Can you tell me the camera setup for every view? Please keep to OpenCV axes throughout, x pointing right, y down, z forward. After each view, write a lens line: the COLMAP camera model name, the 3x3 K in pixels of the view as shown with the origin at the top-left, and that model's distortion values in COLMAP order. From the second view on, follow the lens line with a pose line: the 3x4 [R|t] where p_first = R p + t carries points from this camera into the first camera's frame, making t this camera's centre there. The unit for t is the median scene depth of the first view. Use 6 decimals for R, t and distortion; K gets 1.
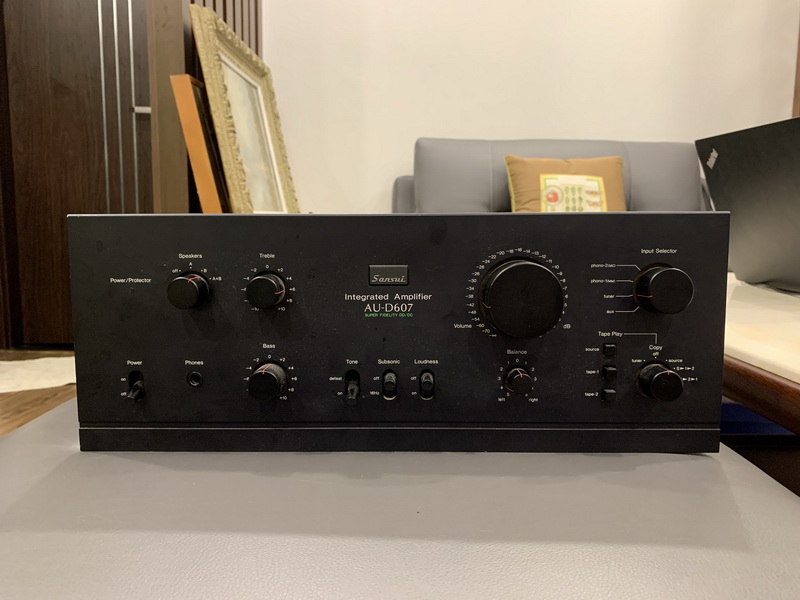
lens RADIAL K [[621.0, 0, 401.8], [0, 621.0, 292.3], [0, 0, 1]] dist [0.002330, -0.005189]
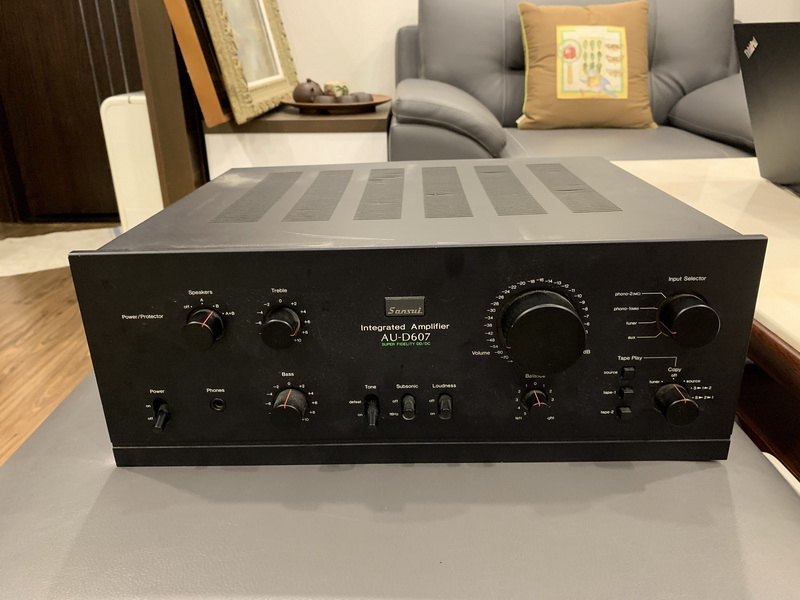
lens RADIAL K [[621.0, 0, 399.2], [0, 621.0, 293.2], [0, 0, 1]] dist [0.002330, -0.005189]
pose [[0.999578, -0.023336, -0.017328, -0.012863], [0.027083, 0.964210, 0.263752, -0.300666], [0.010552, -0.264110, 0.964435, 0.066209]]
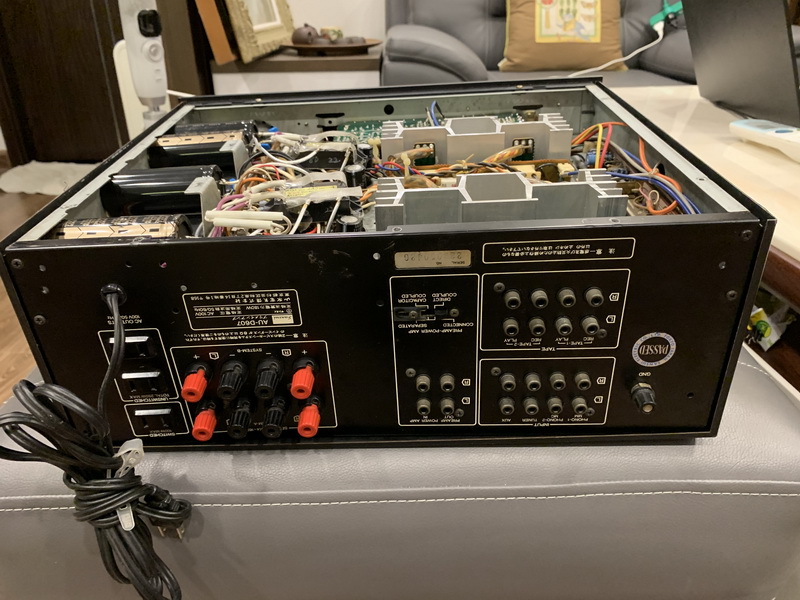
lens RADIAL K [[621.0, 0, 394.3], [0, 621.0, 294.8], [0, 0, 1]] dist [0.002330, -0.005189]
pose [[0.999563, -0.029107, -0.005250, -0.055814], [0.029262, 0.947421, 0.318649, -0.143467], [-0.004301, -0.318663, 0.947858, -0.480317]]
